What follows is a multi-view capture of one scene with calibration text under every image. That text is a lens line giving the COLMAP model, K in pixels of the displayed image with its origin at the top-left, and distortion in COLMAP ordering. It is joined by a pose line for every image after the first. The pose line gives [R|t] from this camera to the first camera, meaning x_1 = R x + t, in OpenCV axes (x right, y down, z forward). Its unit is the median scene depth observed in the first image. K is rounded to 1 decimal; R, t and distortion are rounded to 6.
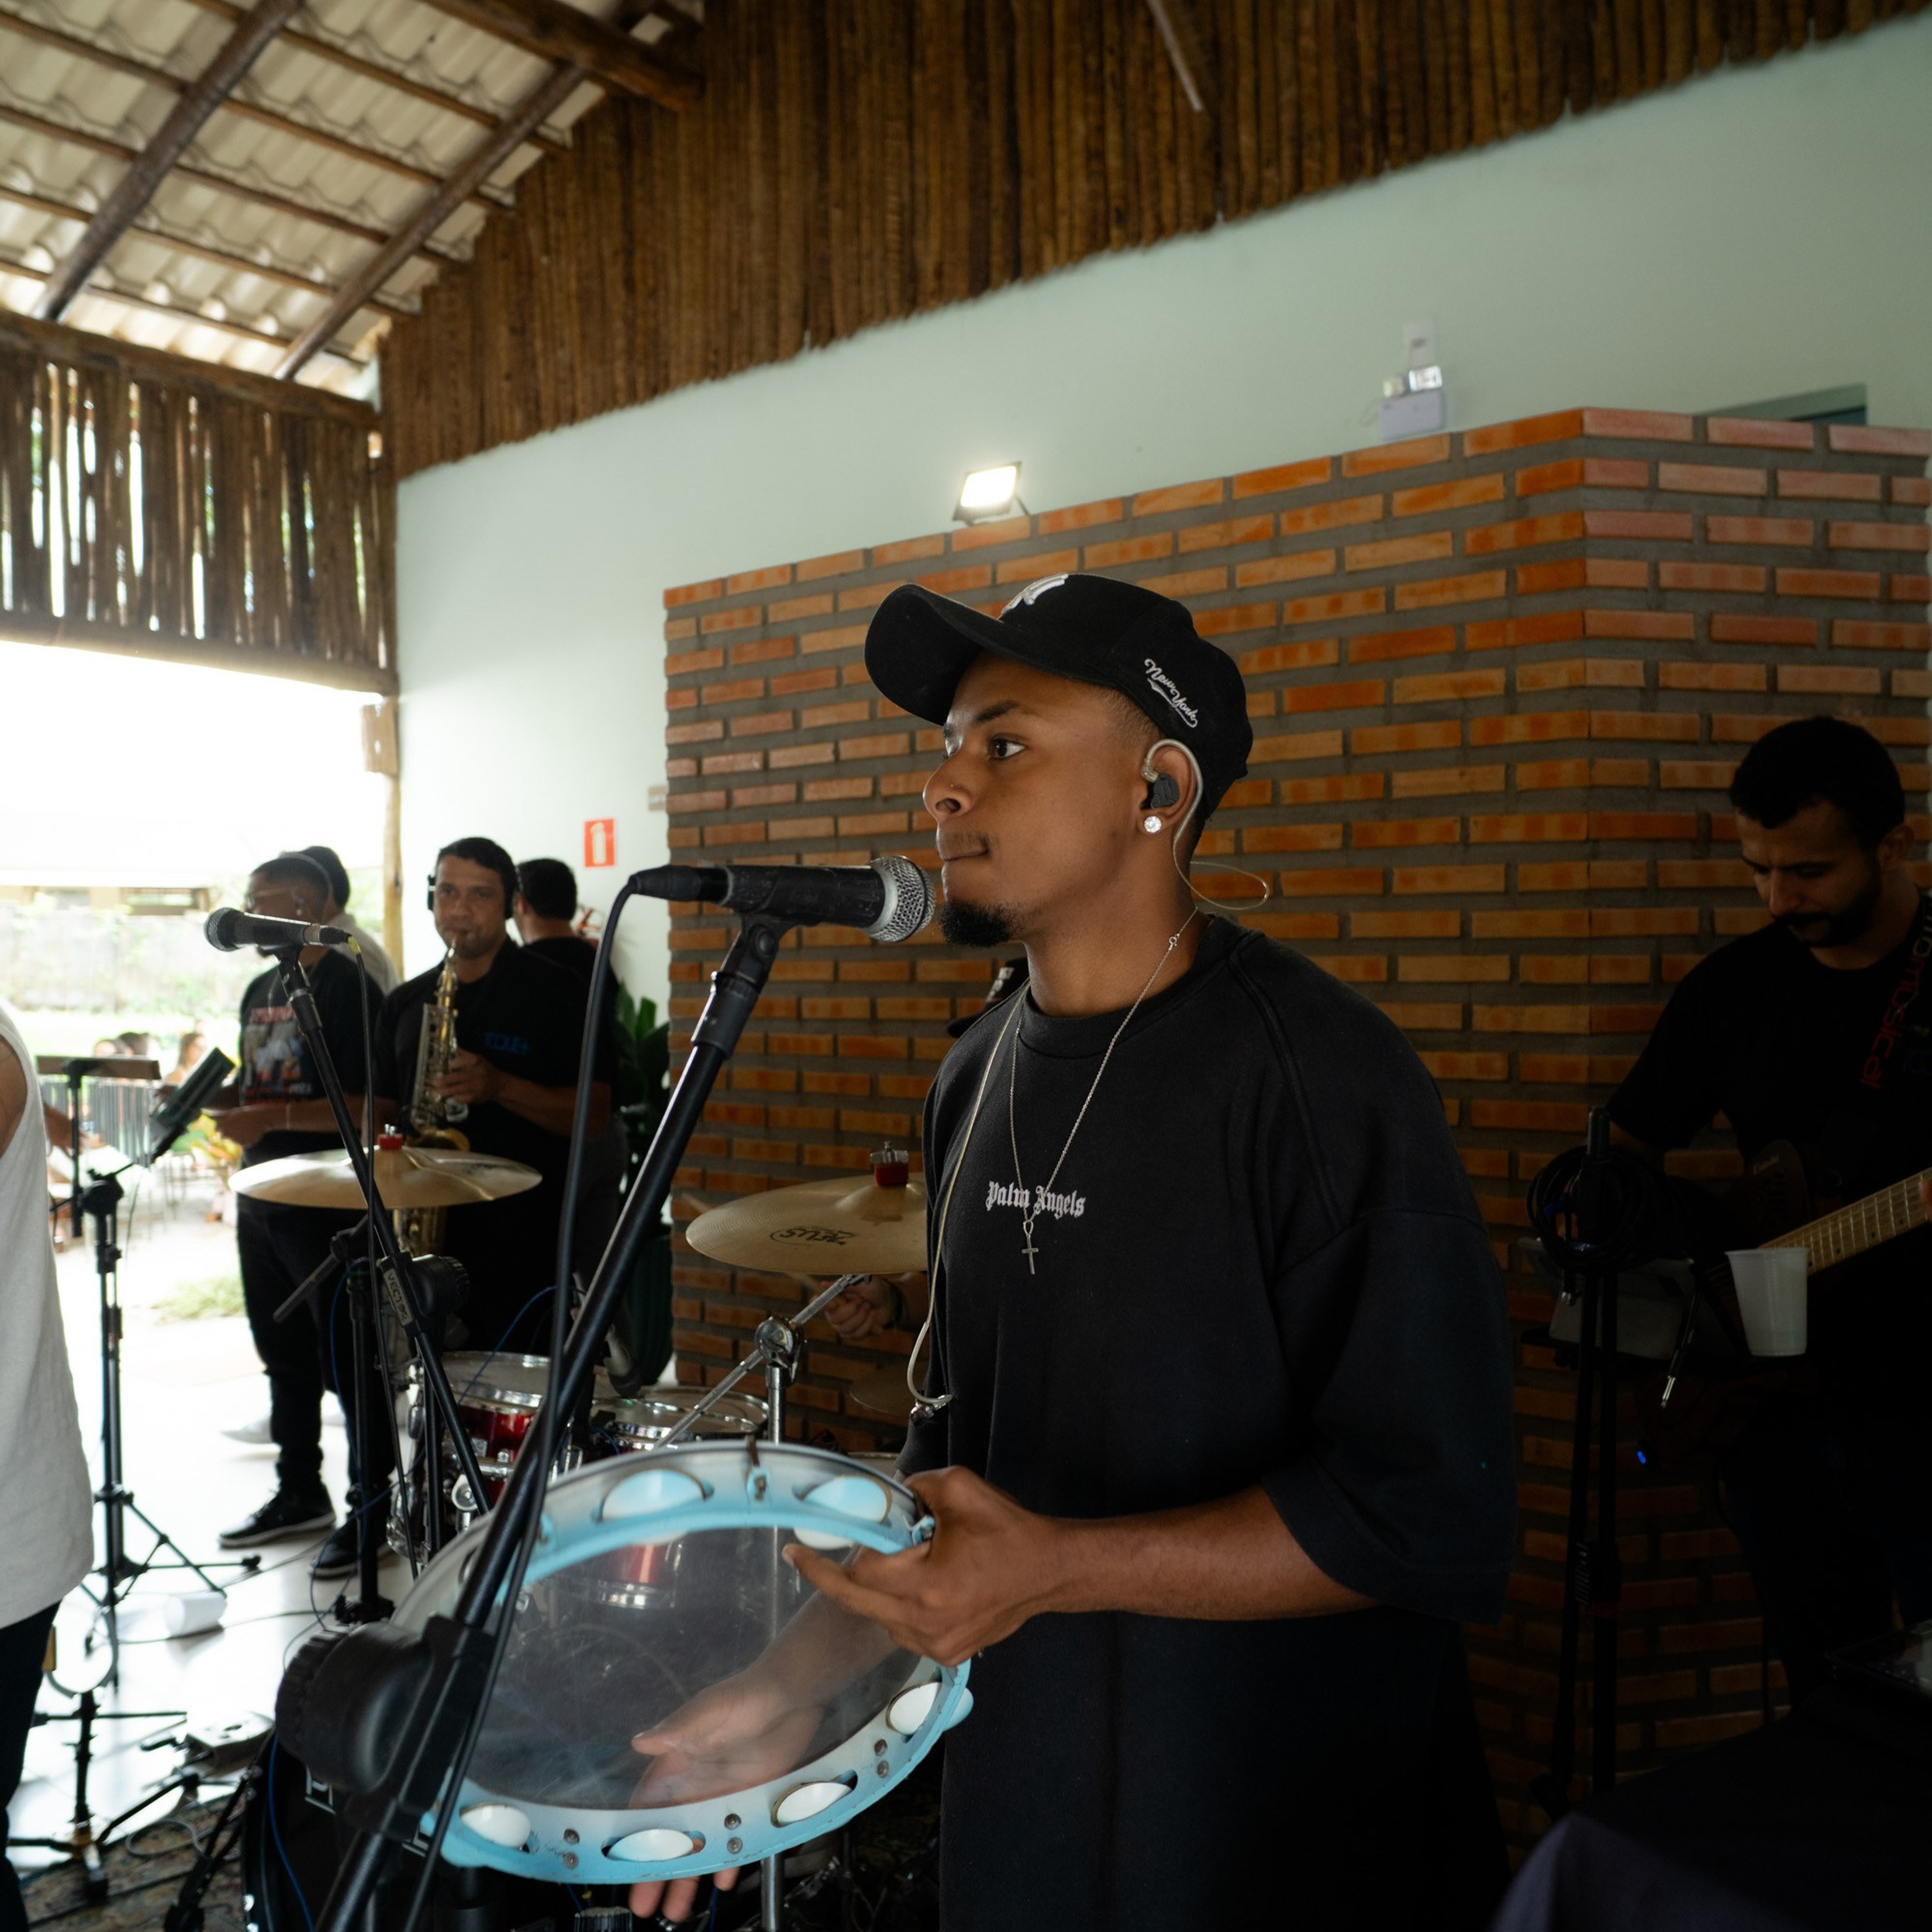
lens RADIAL K [[1749.4, 0, 975.6], [0, 1749.4, 977.9], [0, 0, 1]] dist [-0.063305, 0.048840]
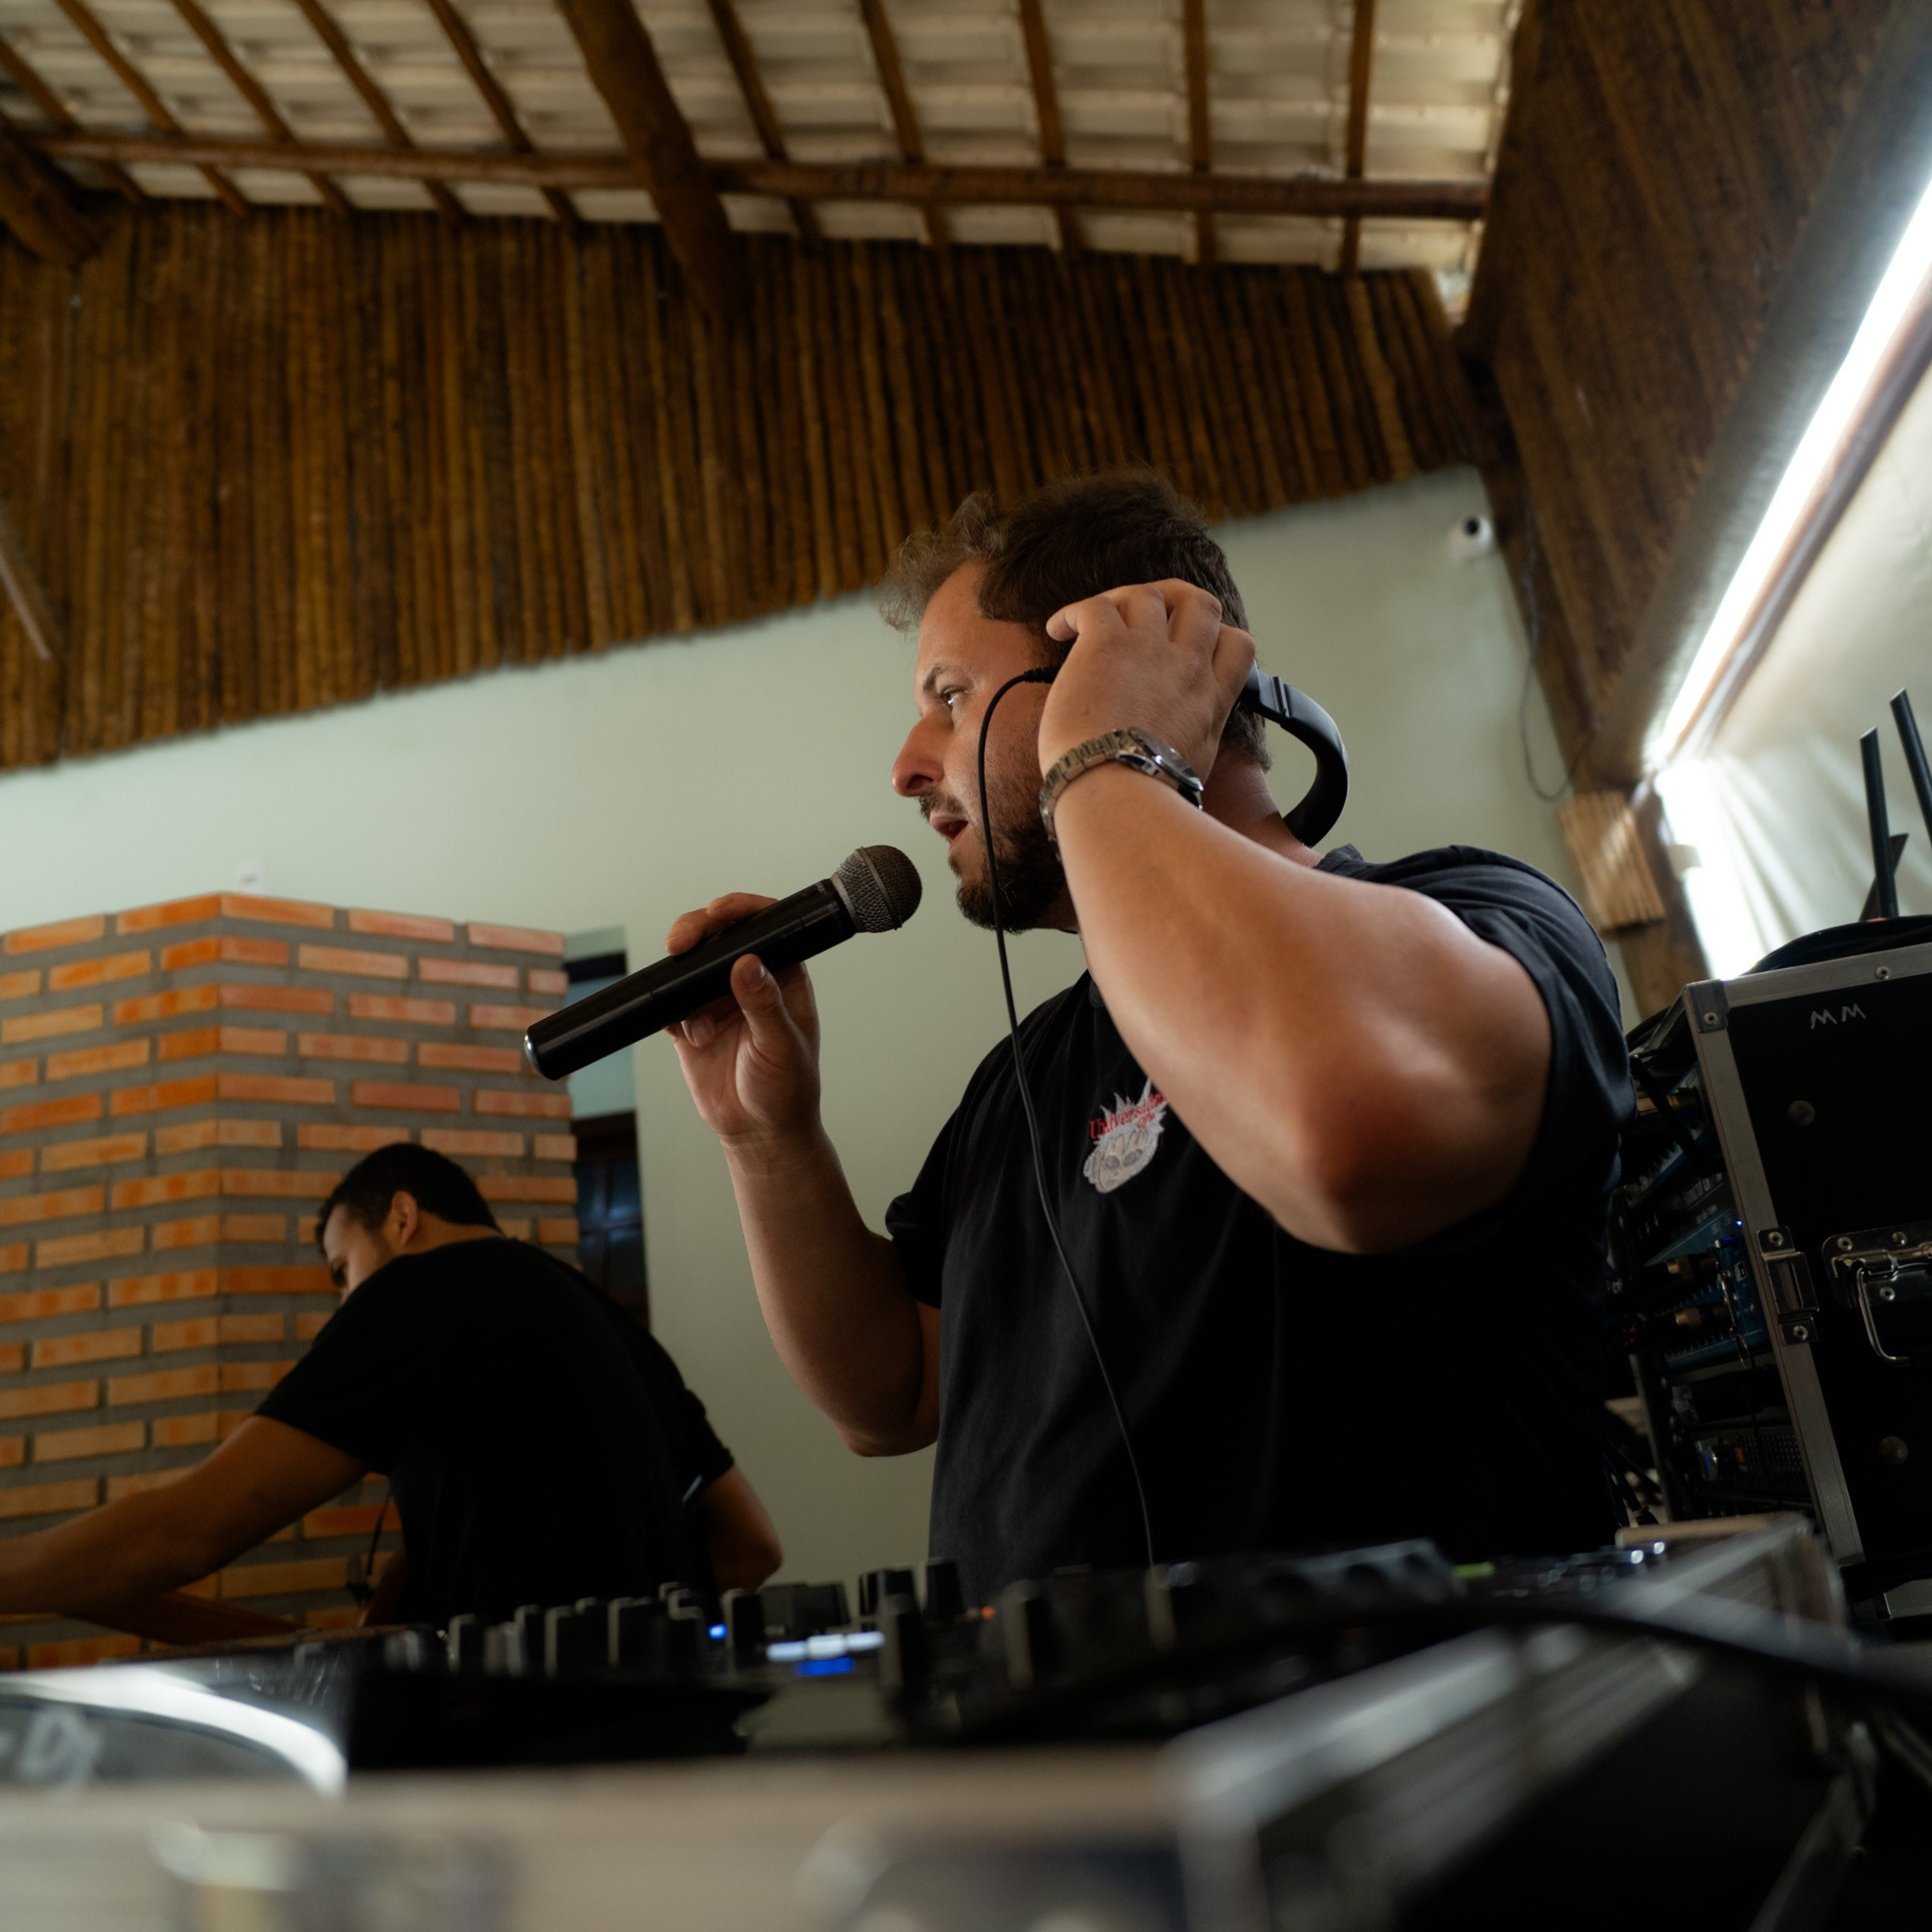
lens RADIAL K [[1749.4, 0, 975.6], [0, 1749.4, 977.9], [0, 0, 1]] dist [-0.063305, 0.048840]
pose [[0.878309, 0.048573, 0.475619, 0.135805], [0.111927, 0.946288, -0.303333, 0.053839], [-0.464806, 0.319655, 0.825697, -0.049766]]
